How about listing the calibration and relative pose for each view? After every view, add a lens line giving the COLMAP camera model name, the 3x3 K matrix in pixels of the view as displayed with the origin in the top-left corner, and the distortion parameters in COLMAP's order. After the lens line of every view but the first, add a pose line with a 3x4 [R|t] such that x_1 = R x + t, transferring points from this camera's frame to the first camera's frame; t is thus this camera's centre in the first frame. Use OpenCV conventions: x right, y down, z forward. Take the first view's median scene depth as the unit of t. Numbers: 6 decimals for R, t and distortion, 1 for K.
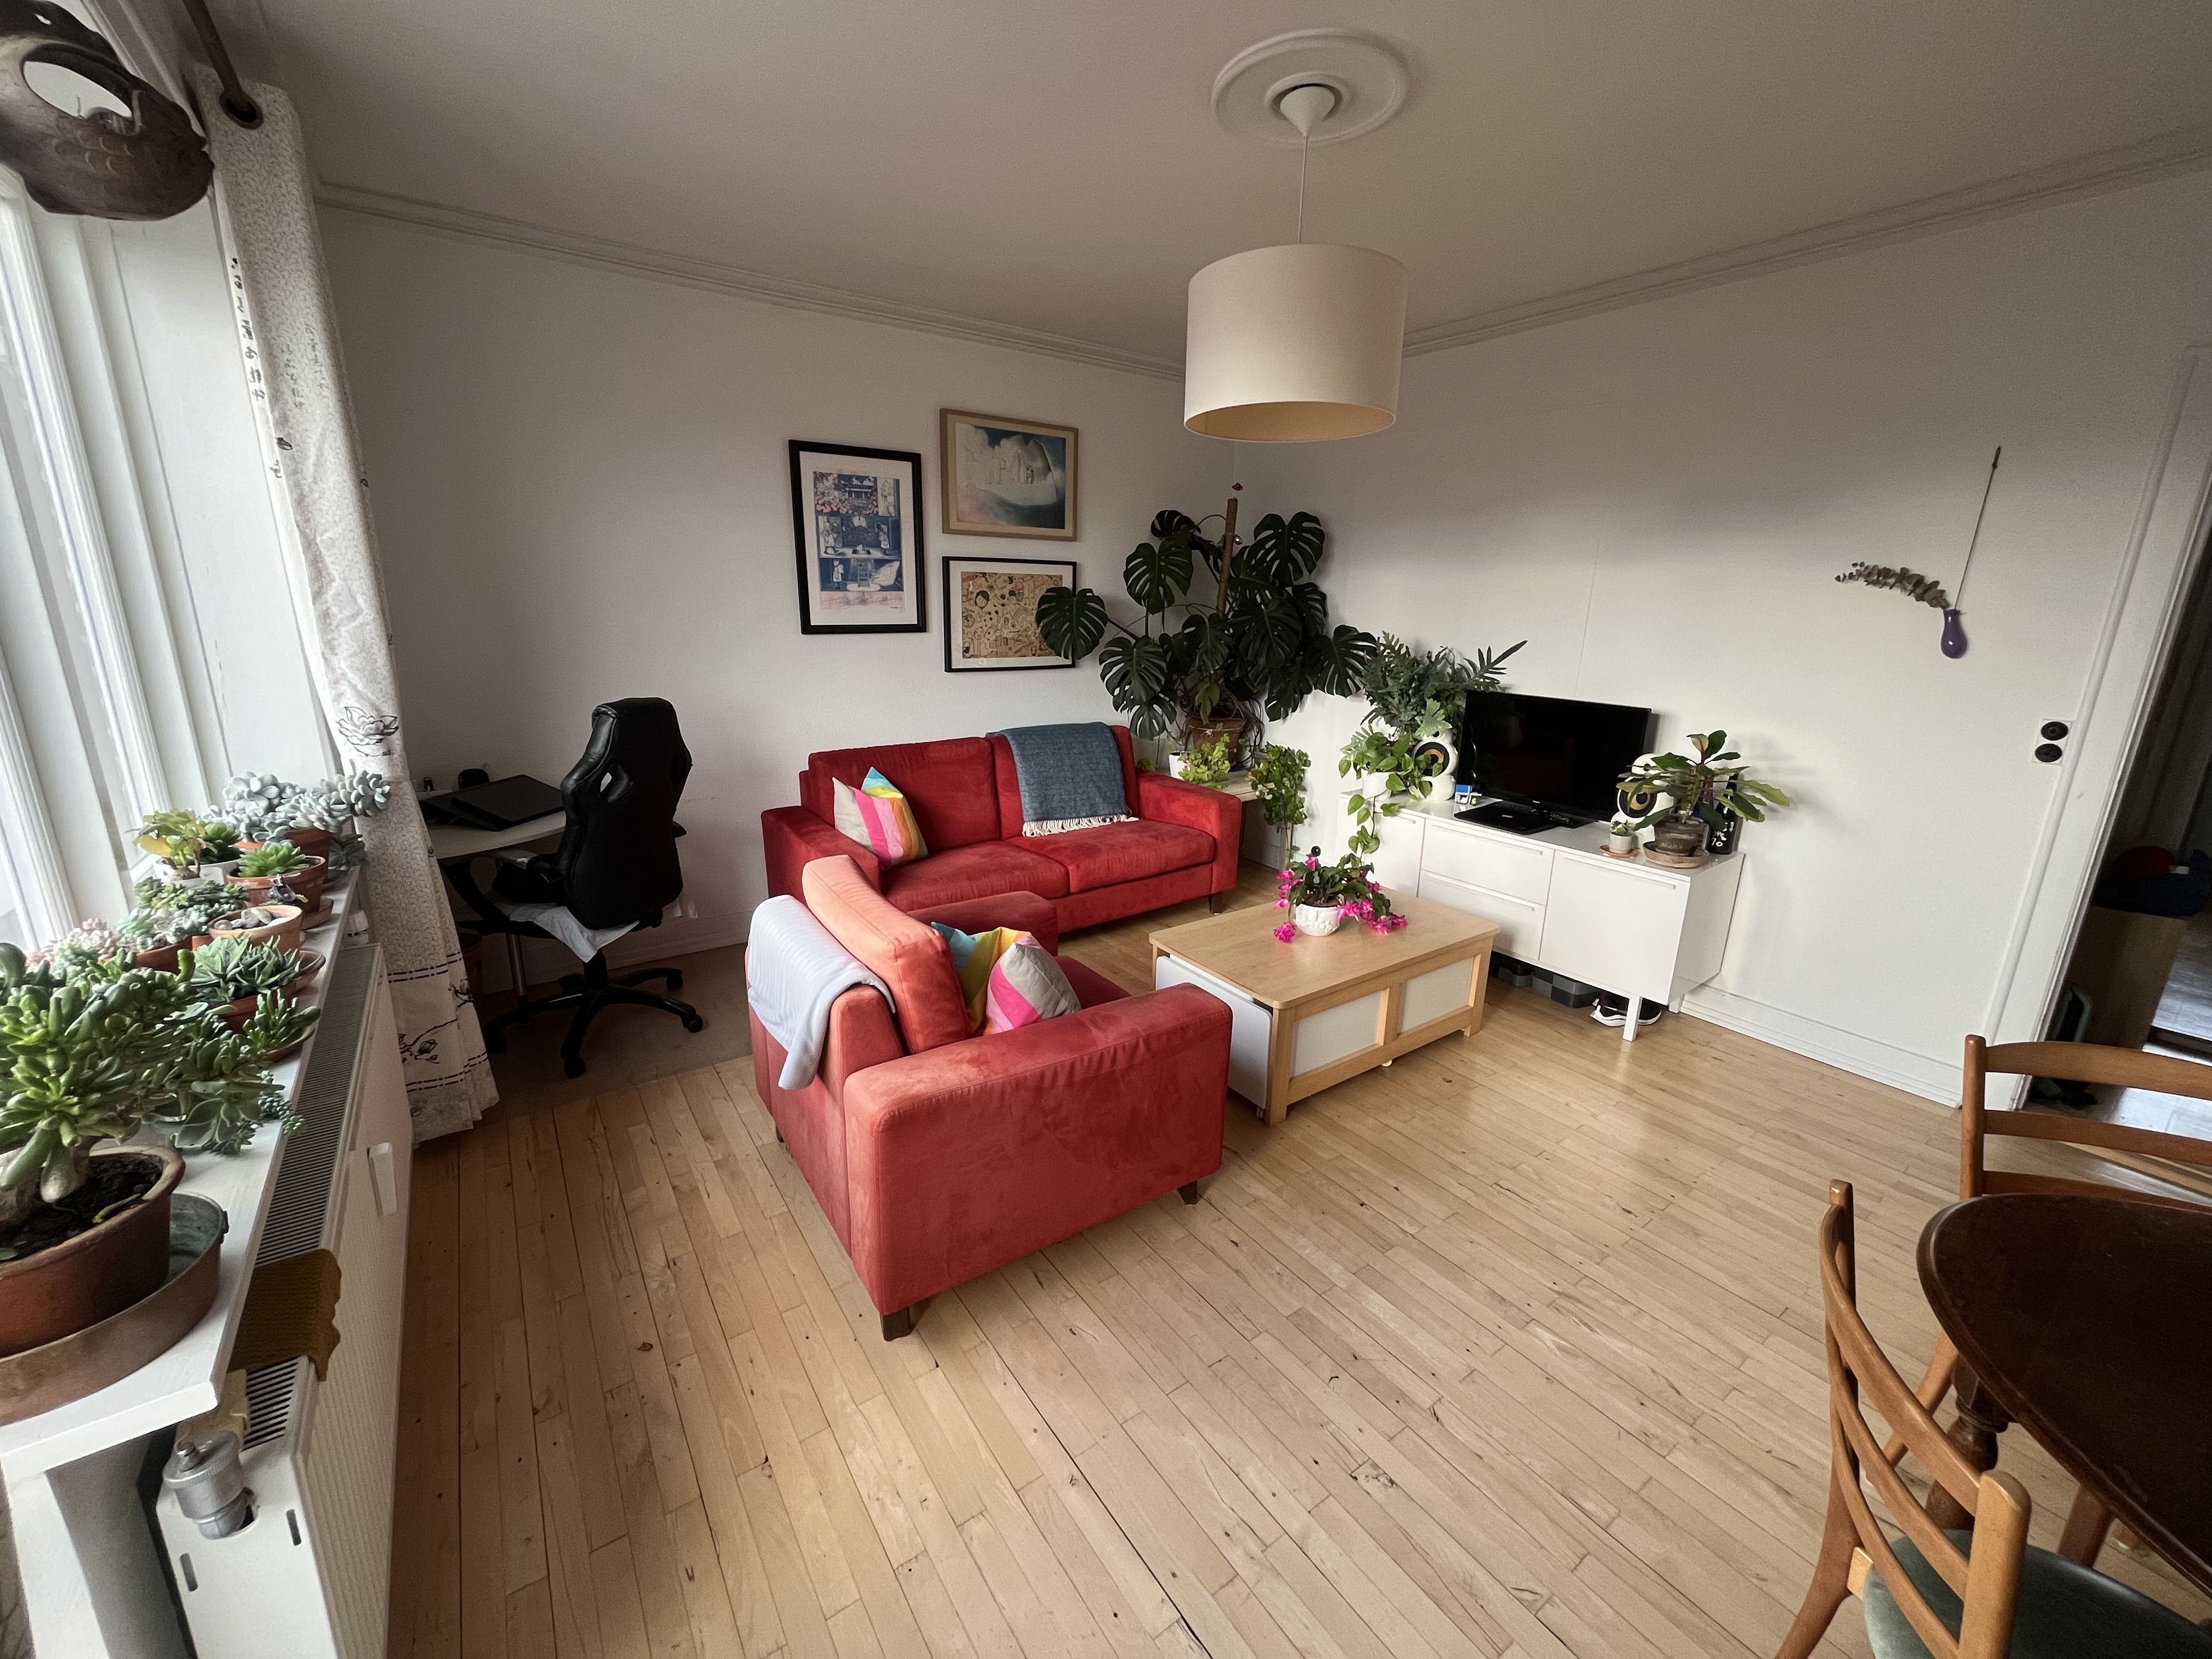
lens RADIAL K [[889.1, 0, 1095.3], [0, 889.1, 823.2], [0, 0, 1]] dist [0.001843, -0.000011]
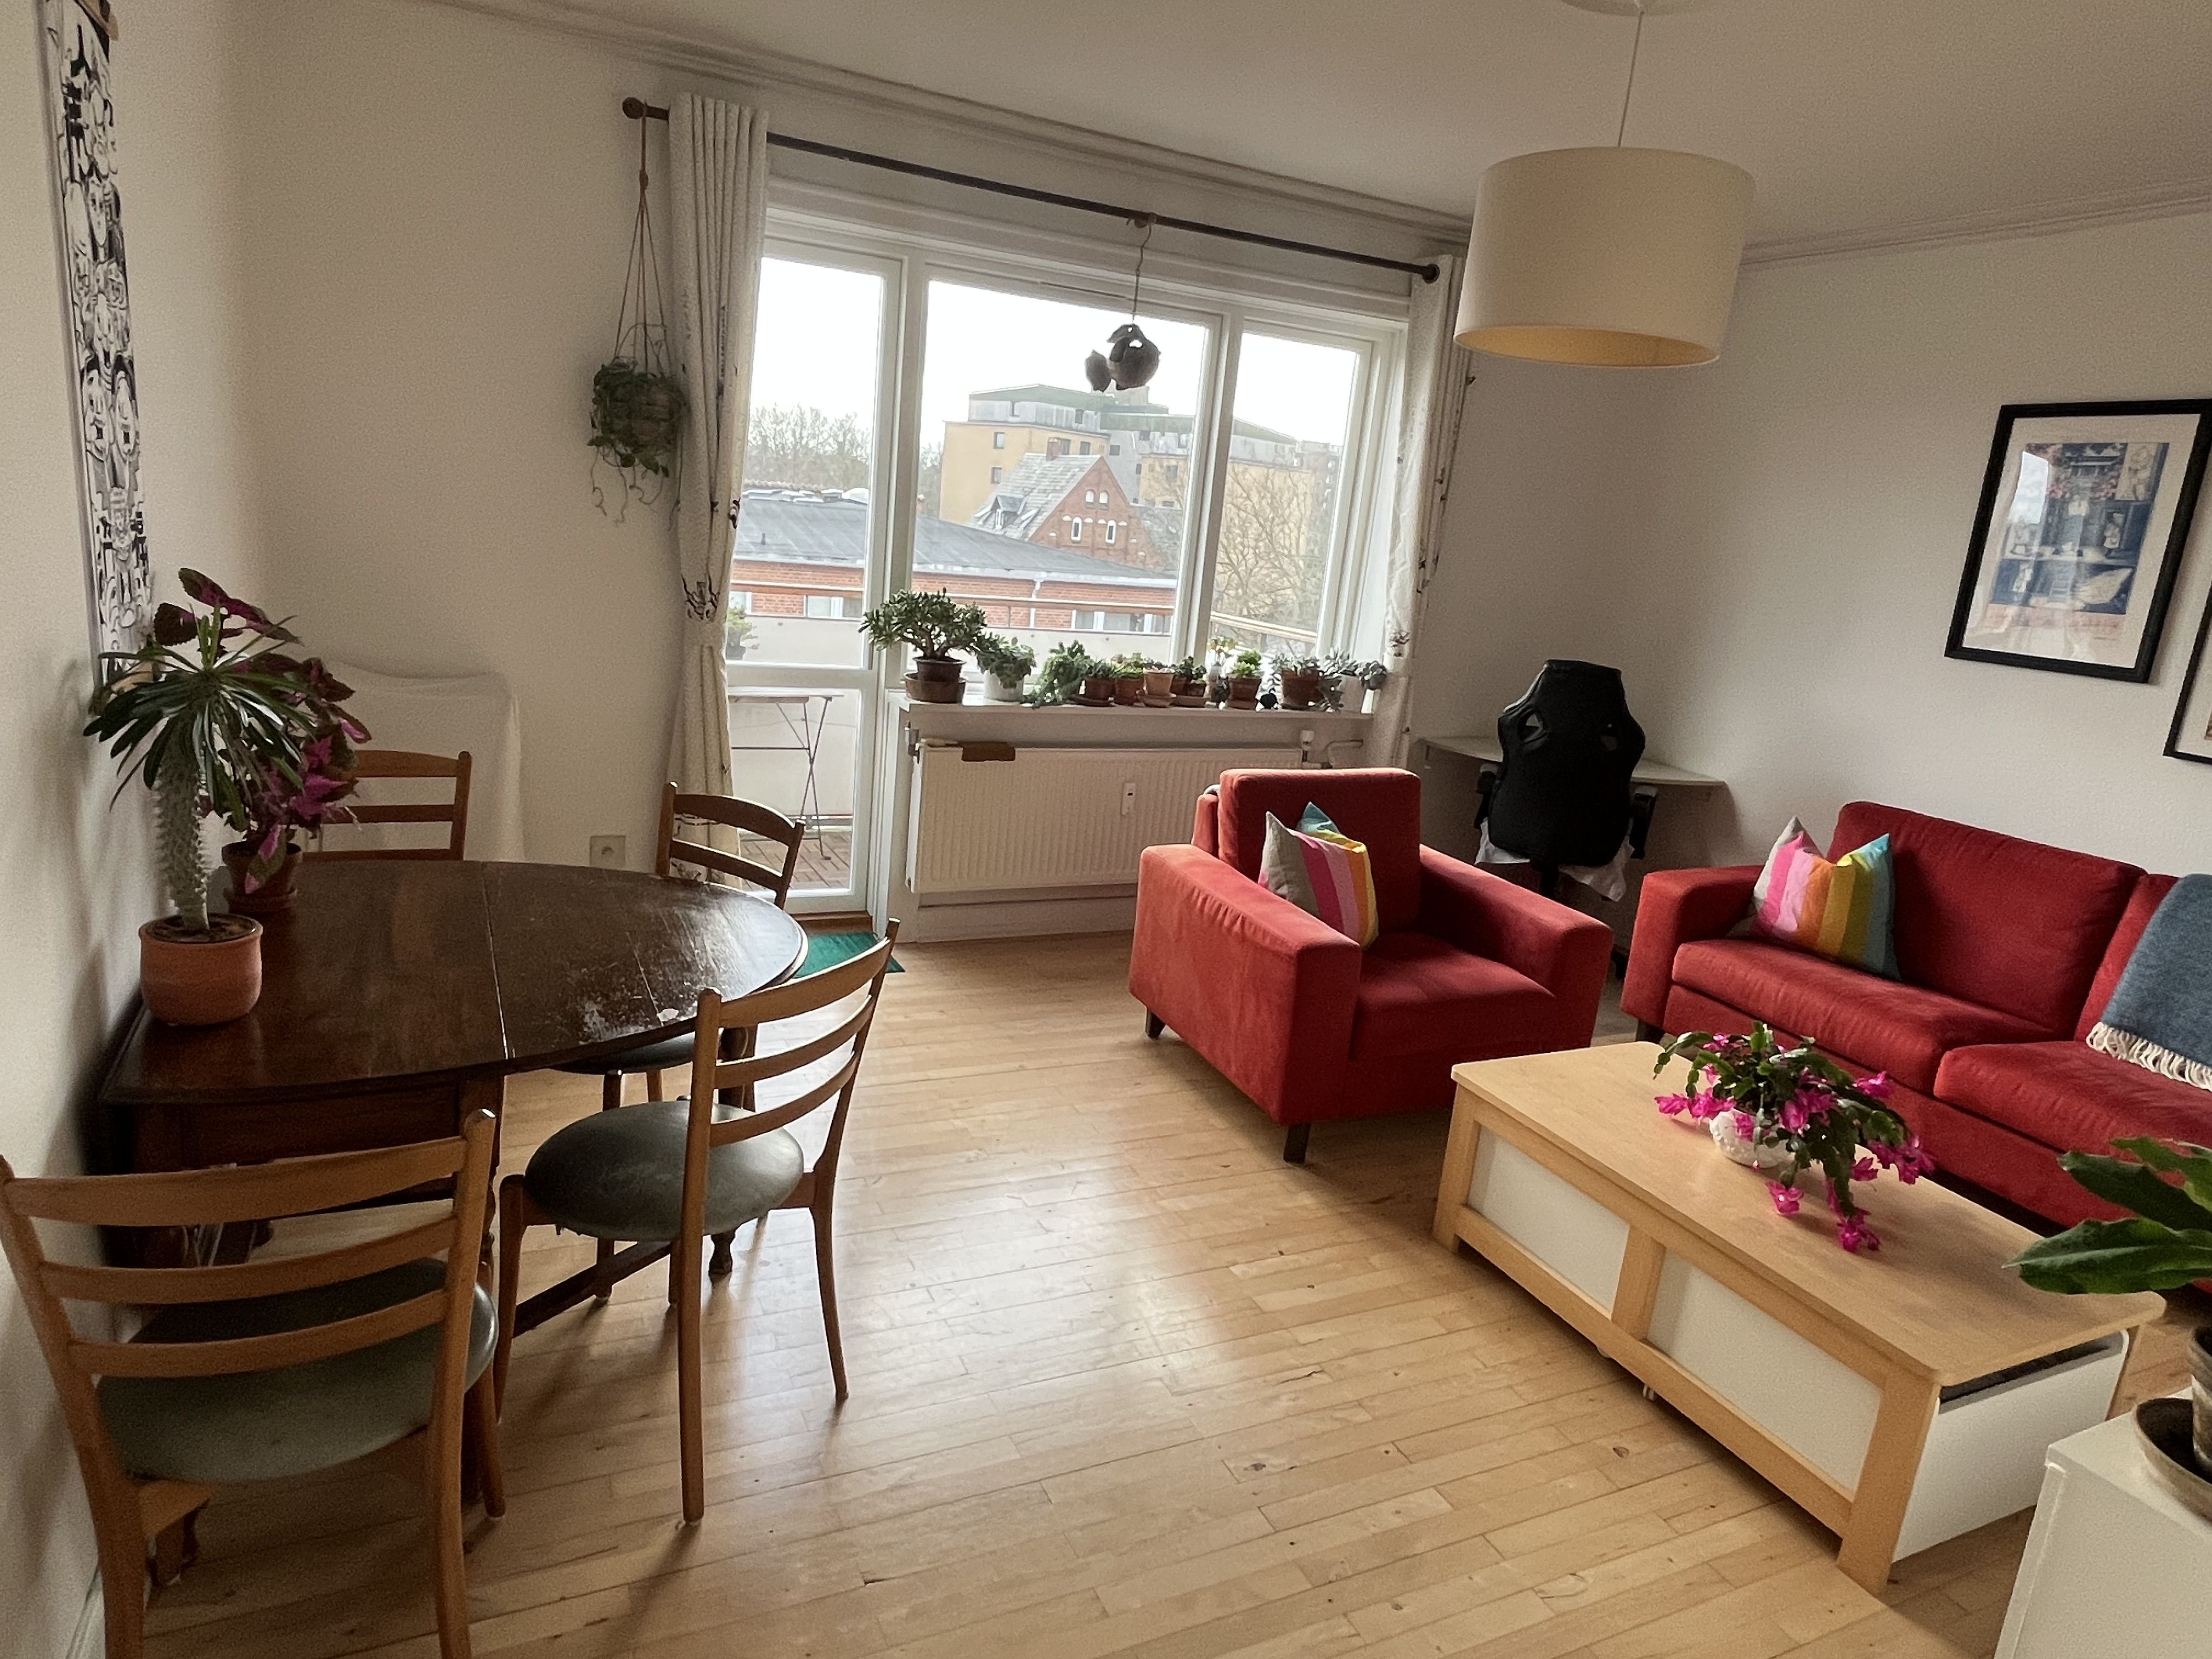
lens RADIAL K [[1310.1, 0, 1102.4], [0, 1310.1, 825.3], [0, 0, 1]] dist [-0.002549, -0.000148]
pose [[-0.168342, 0.198417, -0.965552, 0.873982], [-0.339427, 0.907960, 0.245760, -0.112190], [0.925446, 0.369106, -0.085500, 0.484730]]
